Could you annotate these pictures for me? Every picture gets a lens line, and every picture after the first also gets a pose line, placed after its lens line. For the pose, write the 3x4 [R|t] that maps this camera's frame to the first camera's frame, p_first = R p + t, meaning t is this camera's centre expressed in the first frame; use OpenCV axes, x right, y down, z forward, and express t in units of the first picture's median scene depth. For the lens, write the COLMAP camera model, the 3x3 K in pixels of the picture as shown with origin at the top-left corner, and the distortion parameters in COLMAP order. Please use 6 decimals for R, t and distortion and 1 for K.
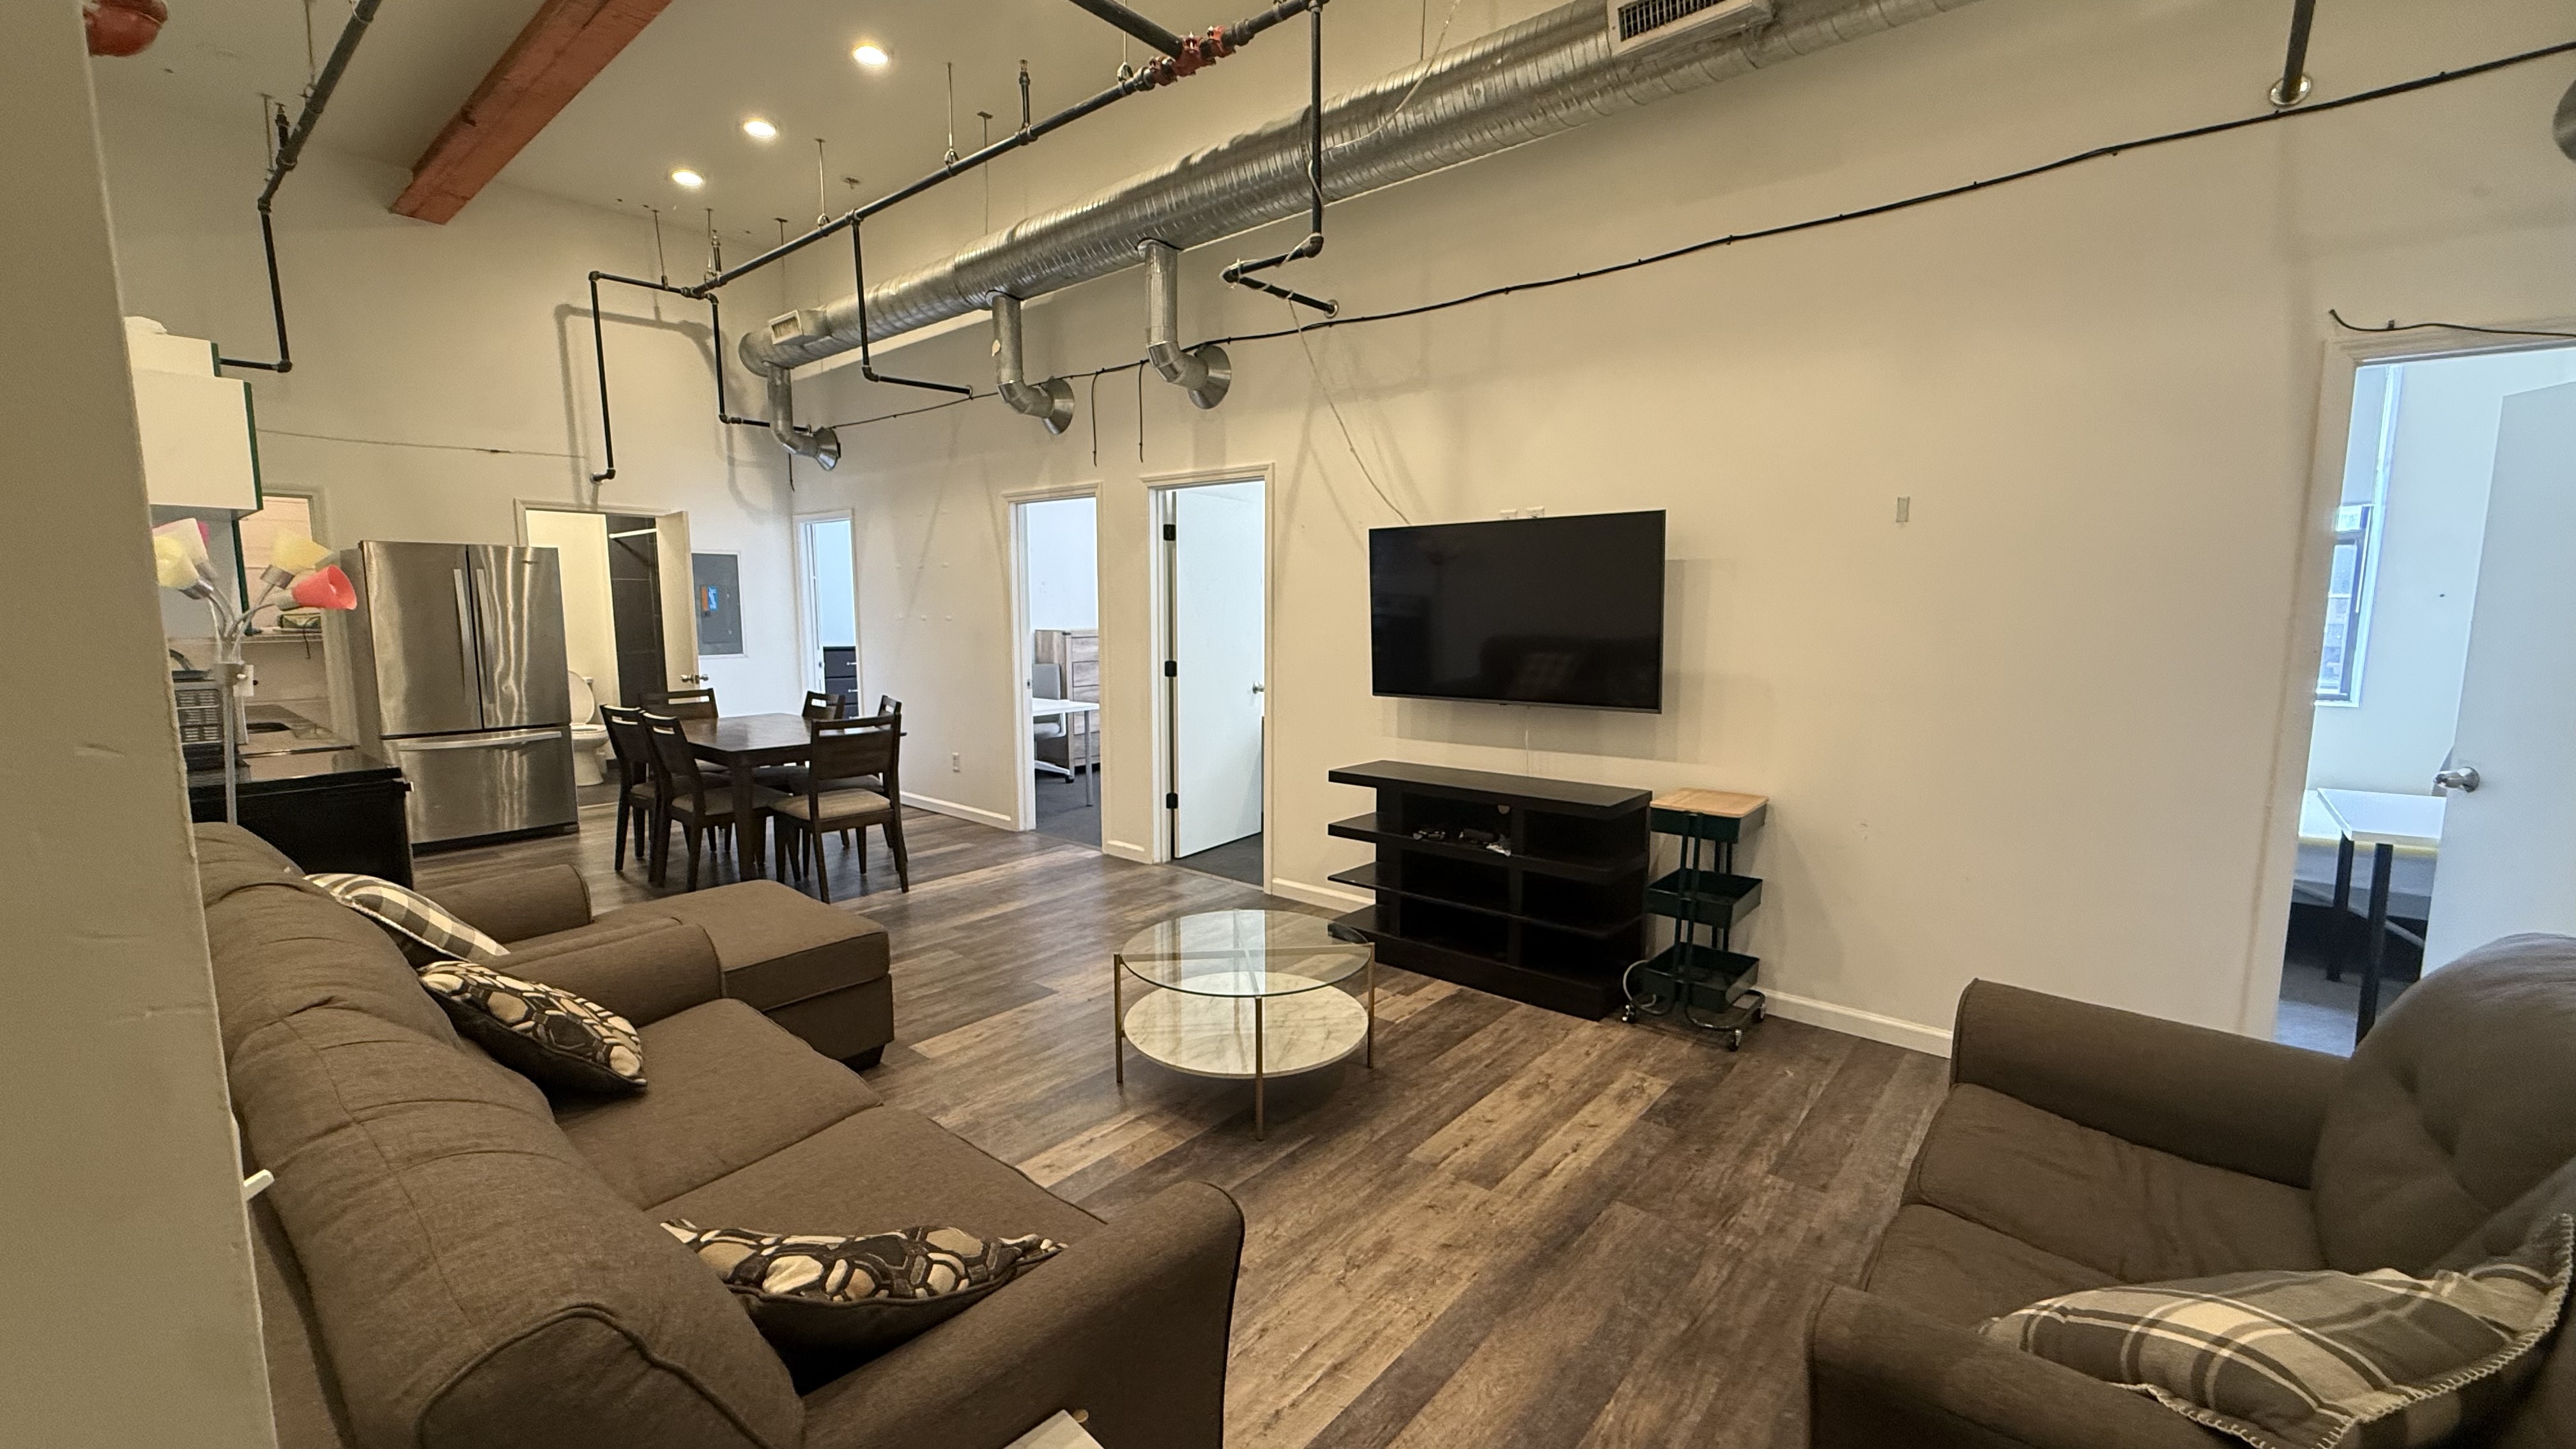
lens RADIAL K [[1032.8, 0, 1287.2], [0, 1032.8, 724.3], [0, 0, 1]] dist [-0.001097, -0.000025]
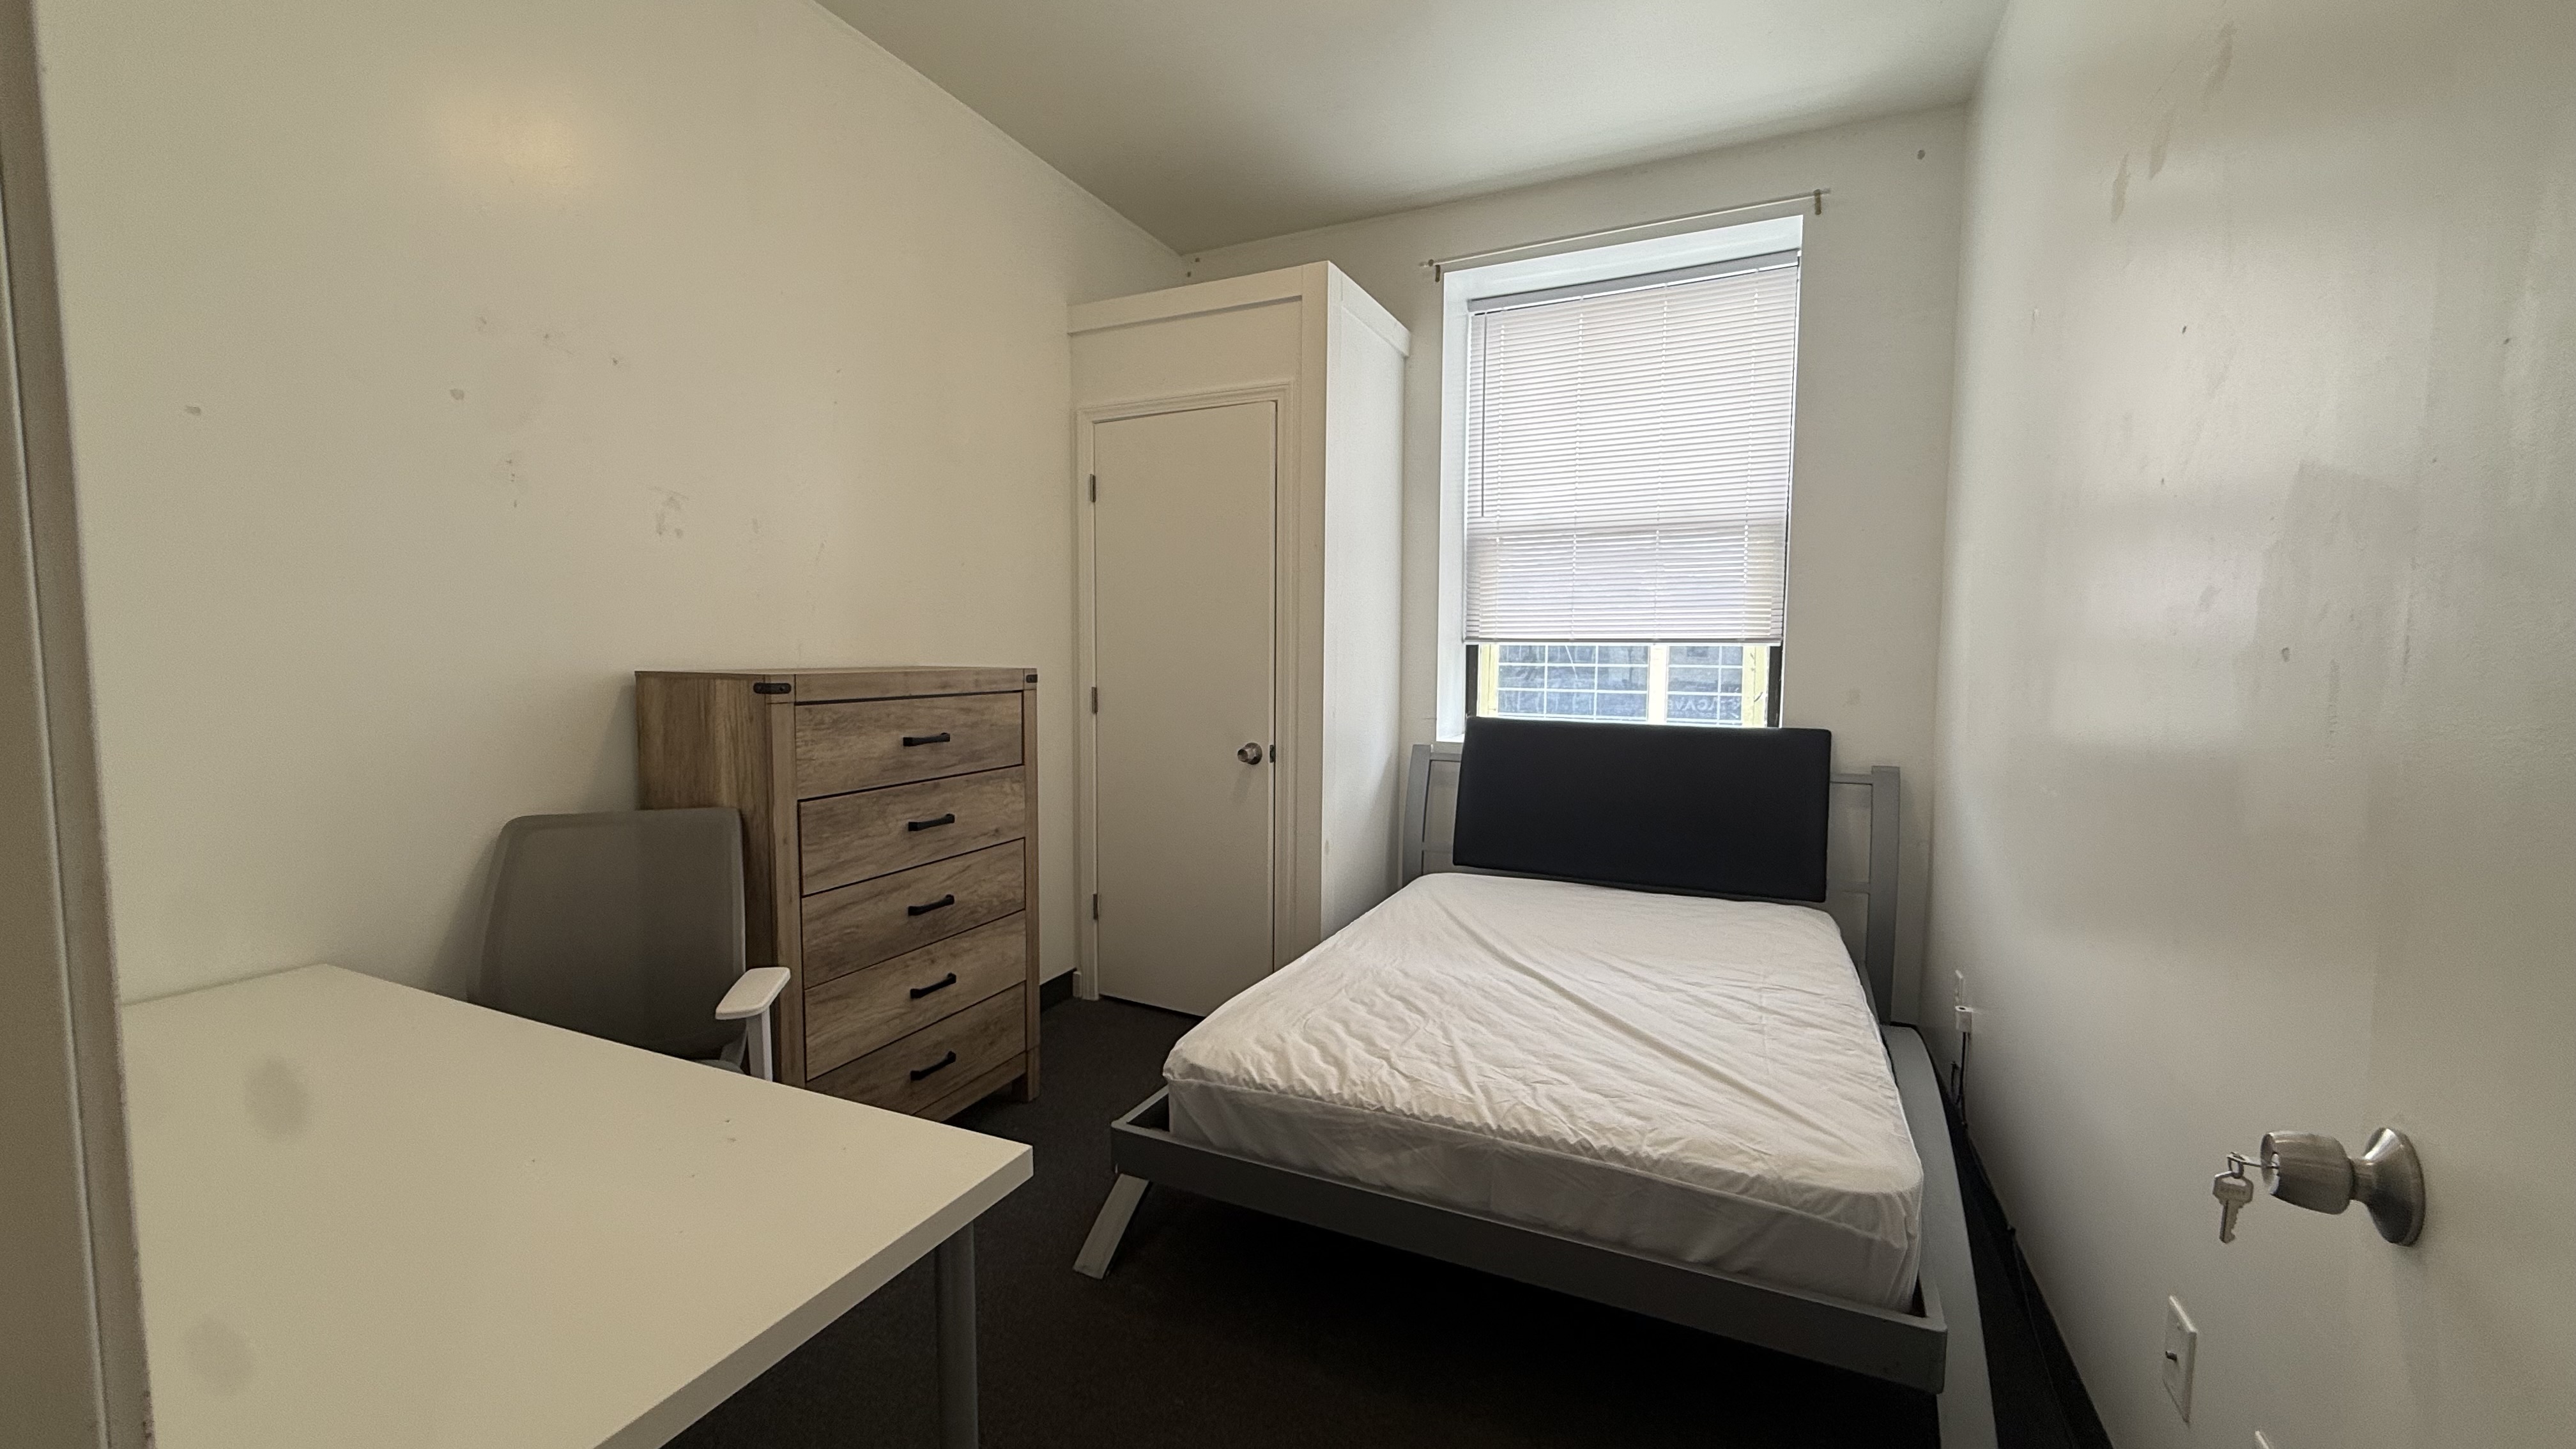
lens RADIAL K [[1032.8, 0, 1275.0], [0, 1032.8, 725.1], [0, 0, 1]] dist [-0.001097, -0.000025]
pose [[0.964439, -0.018358, 0.263669, -0.161264], [0.031719, 0.998414, -0.046503, -0.062587], [-0.262397, 0.053213, 0.963492, 0.722908]]
